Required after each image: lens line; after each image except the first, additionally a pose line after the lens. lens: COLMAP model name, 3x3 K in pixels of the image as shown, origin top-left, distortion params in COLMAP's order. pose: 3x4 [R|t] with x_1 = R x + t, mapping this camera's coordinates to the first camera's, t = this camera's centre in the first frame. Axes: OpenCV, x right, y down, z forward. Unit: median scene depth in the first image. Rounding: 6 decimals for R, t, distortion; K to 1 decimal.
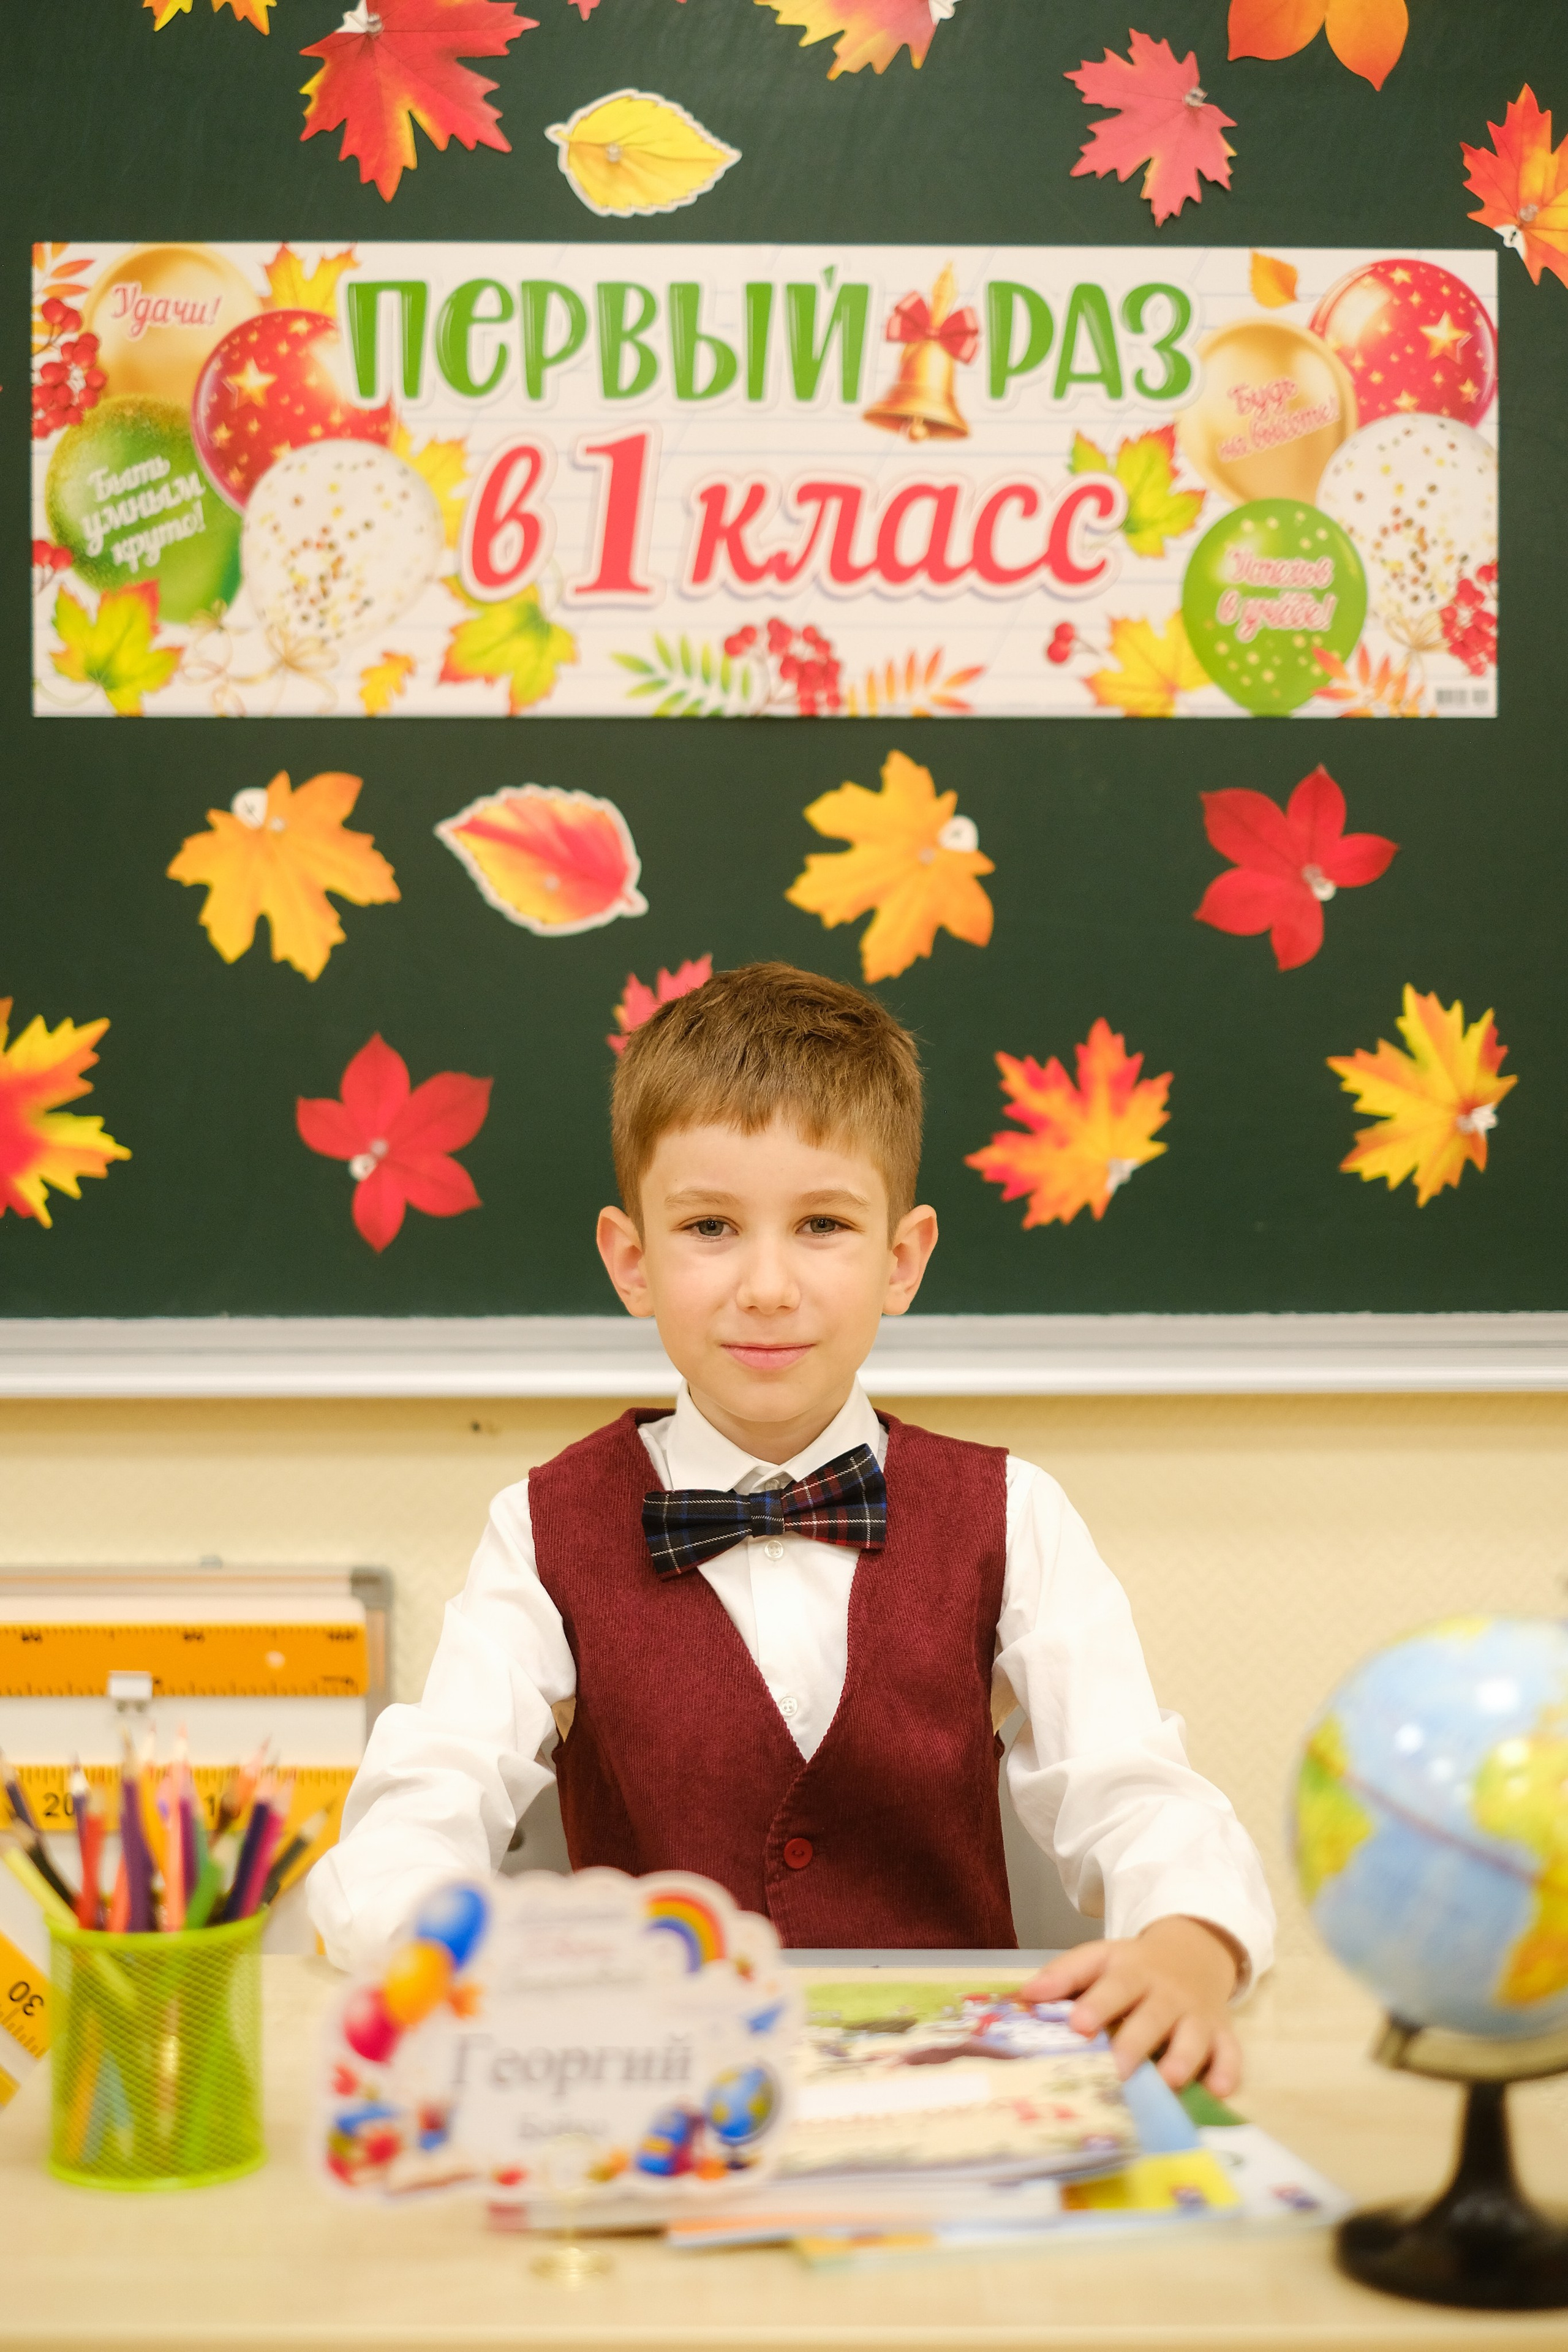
lens RADIAL K [[3433.9, 0, 777.7], [0, 3433.9, 1145.5], [0, 0, 1]] dist [-0.027773, 0.000000]
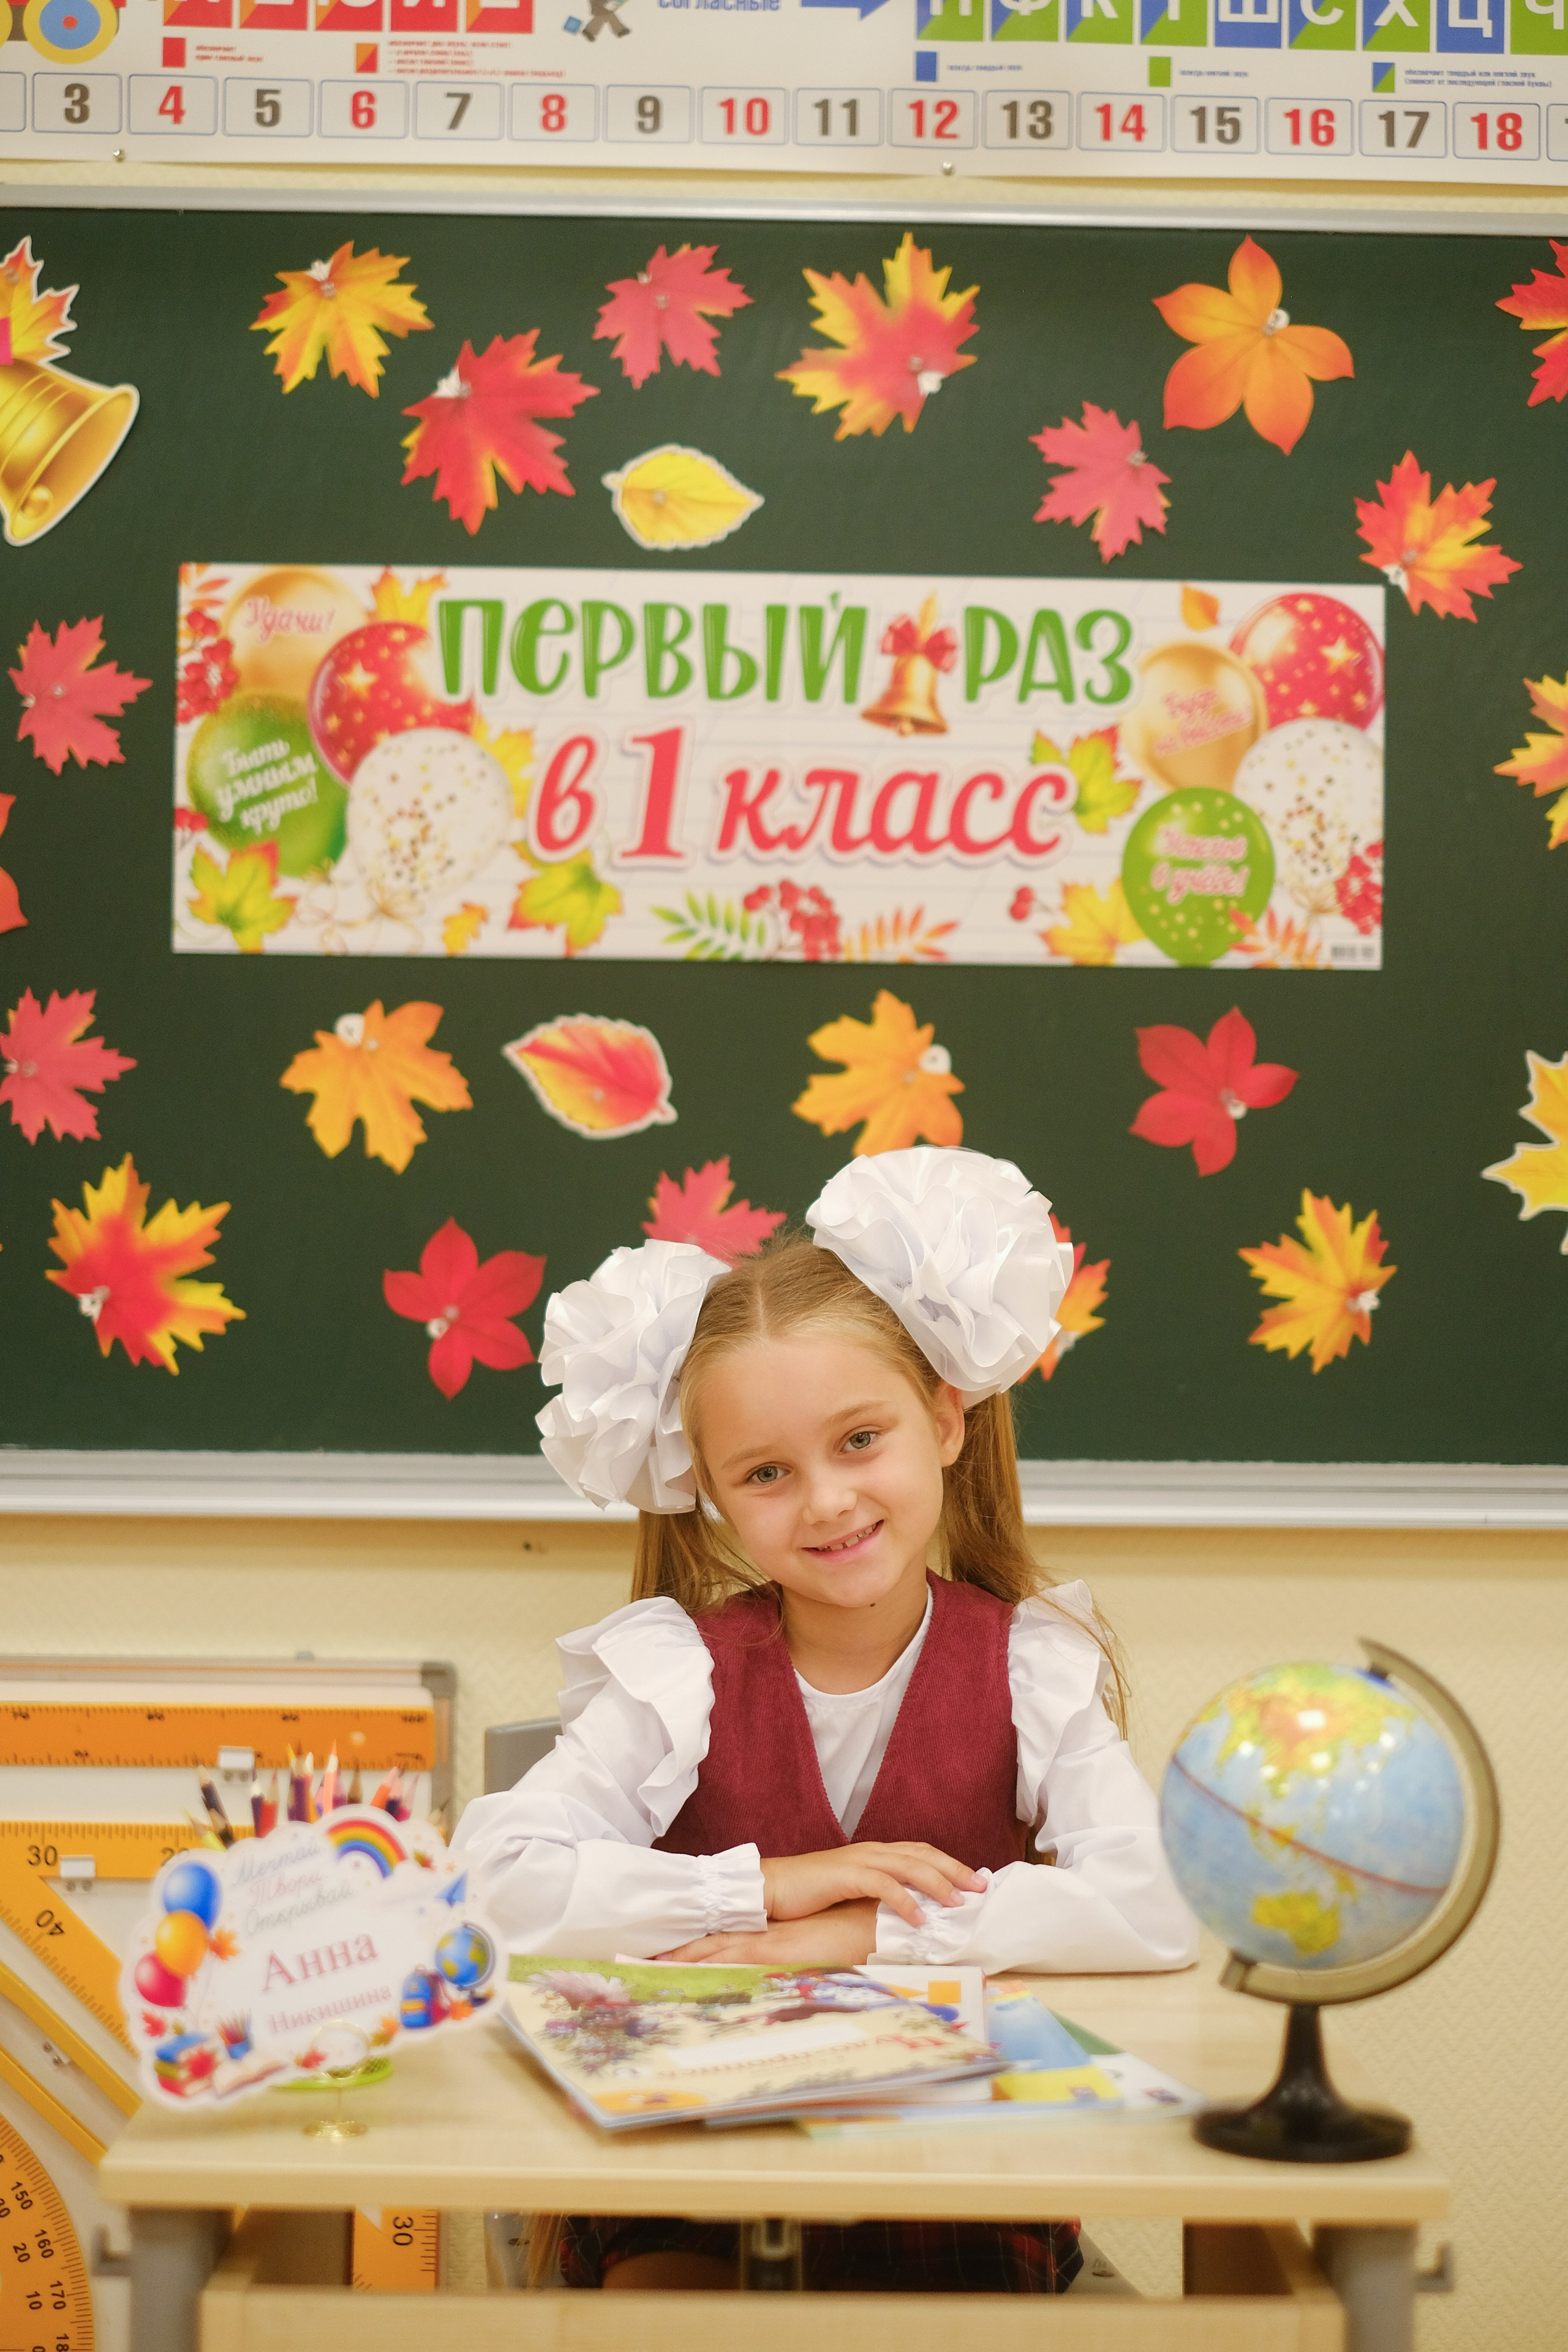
lens RADIAL K [[3433.9, 0, 767.7], [0, 3433.9, 1171.3], [0, 0, 1]] dist [-0.027773, 0.000000]
pose [[0.999898, 0.014143, 0.001735, -0.007823], [-0.014056, 0.998979, -0.042933, 0.001322], [-0.002341, 0.042904, 0.999076, -0.206986]]
